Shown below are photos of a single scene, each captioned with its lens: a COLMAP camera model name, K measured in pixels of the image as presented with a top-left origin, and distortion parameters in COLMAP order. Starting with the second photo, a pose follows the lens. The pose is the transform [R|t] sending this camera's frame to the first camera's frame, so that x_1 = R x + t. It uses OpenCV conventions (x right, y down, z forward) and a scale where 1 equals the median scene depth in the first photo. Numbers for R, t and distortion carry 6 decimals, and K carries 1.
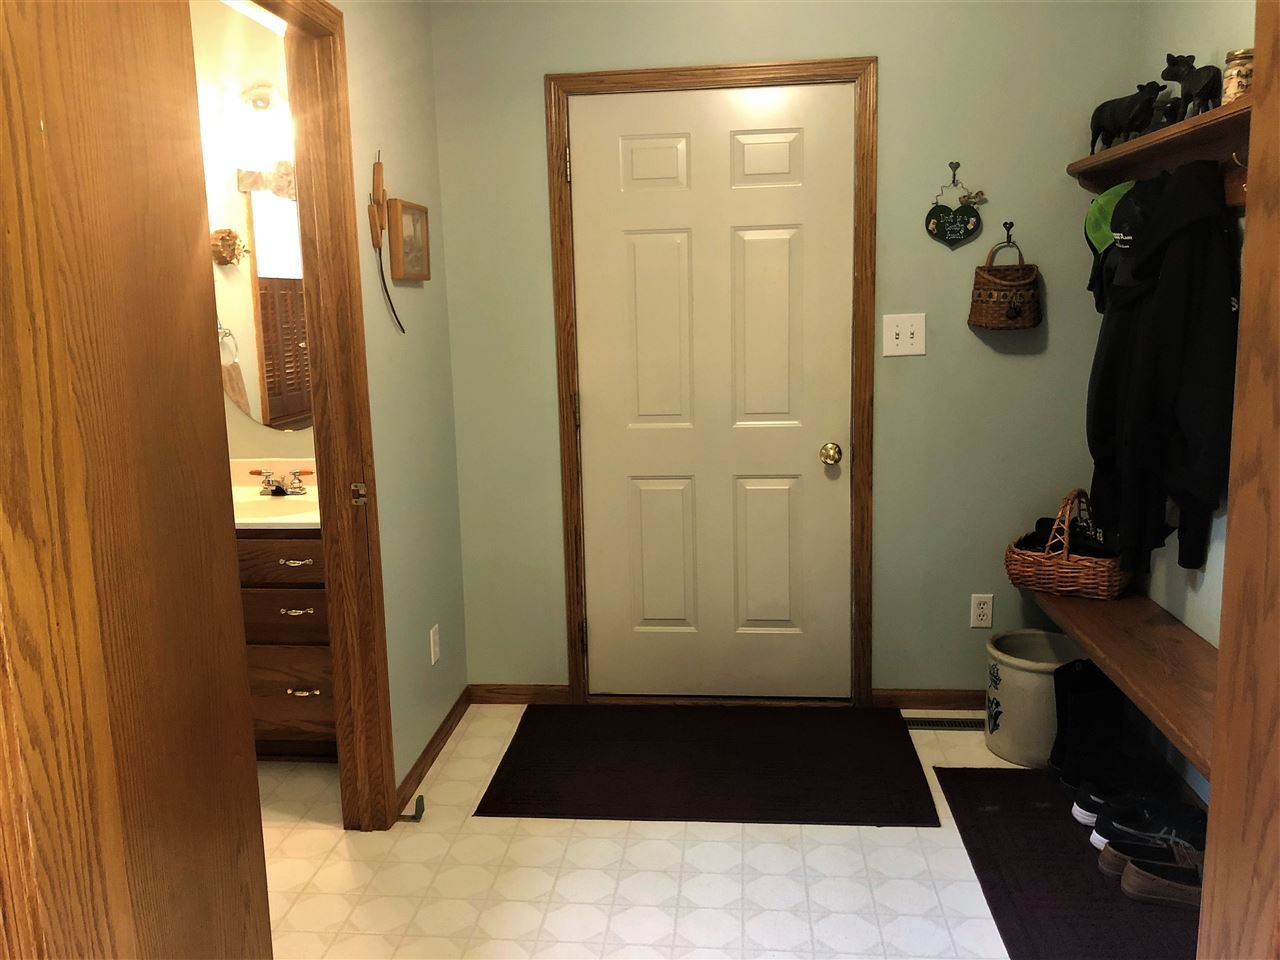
lens RADIAL K [[1028.9, 0, 640.0], [0, 1028.9, 480.0], [0, 0, 1]] dist [0.033673, -0.070294]
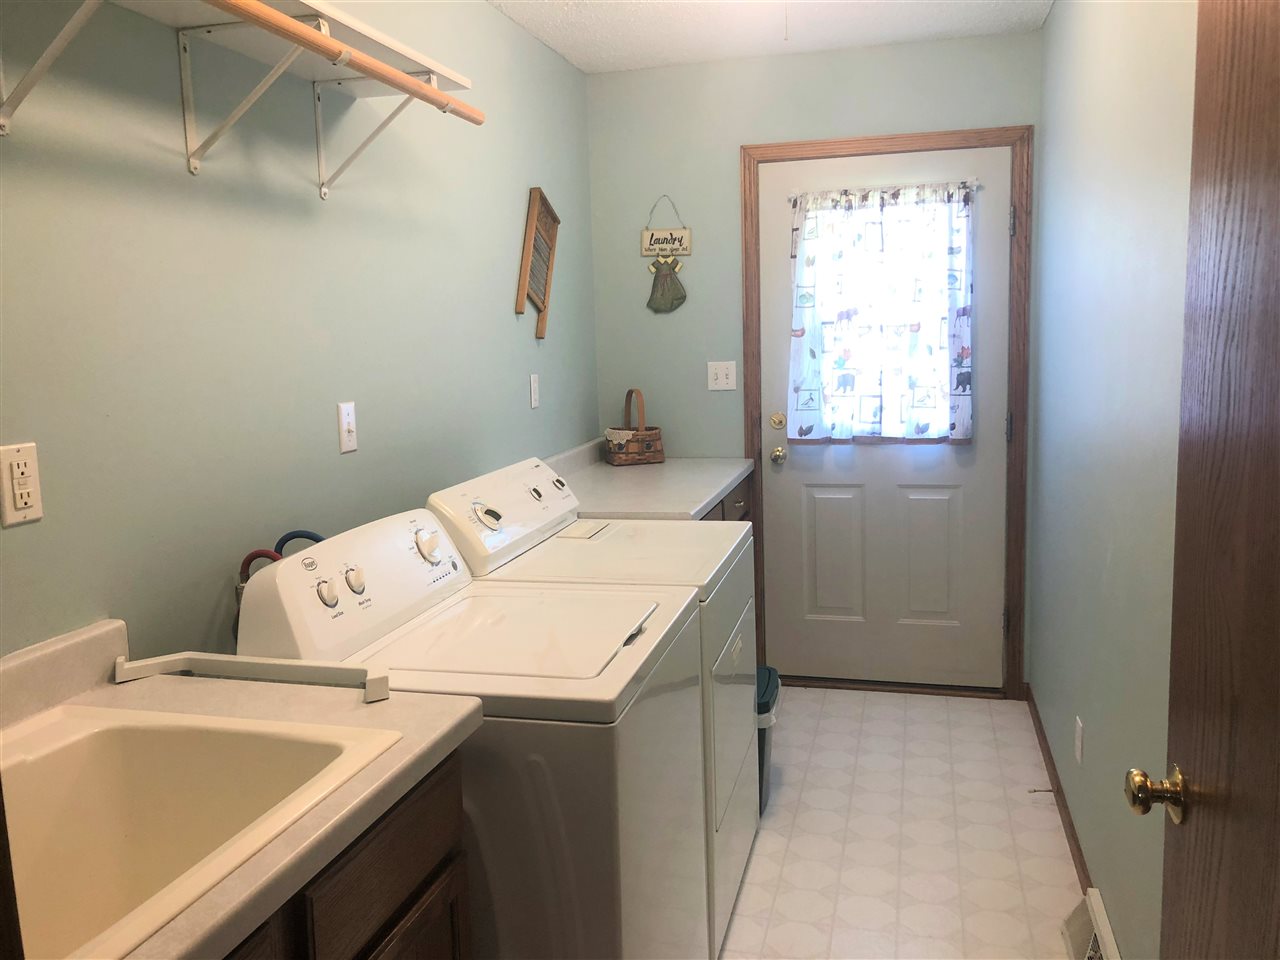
lens RADIAL K [[1028.9, 0, 640.0], [0, 1028.9, 480.0], [0, 0, 1]] dist [0.033673, -0.070294]
pose [[0.988158, 0.017702, -0.152415, -0.018486], [-0.022603, 0.999280, -0.030481, 0.030309], [0.151765, 0.033565, 0.987846, -0.184741]]
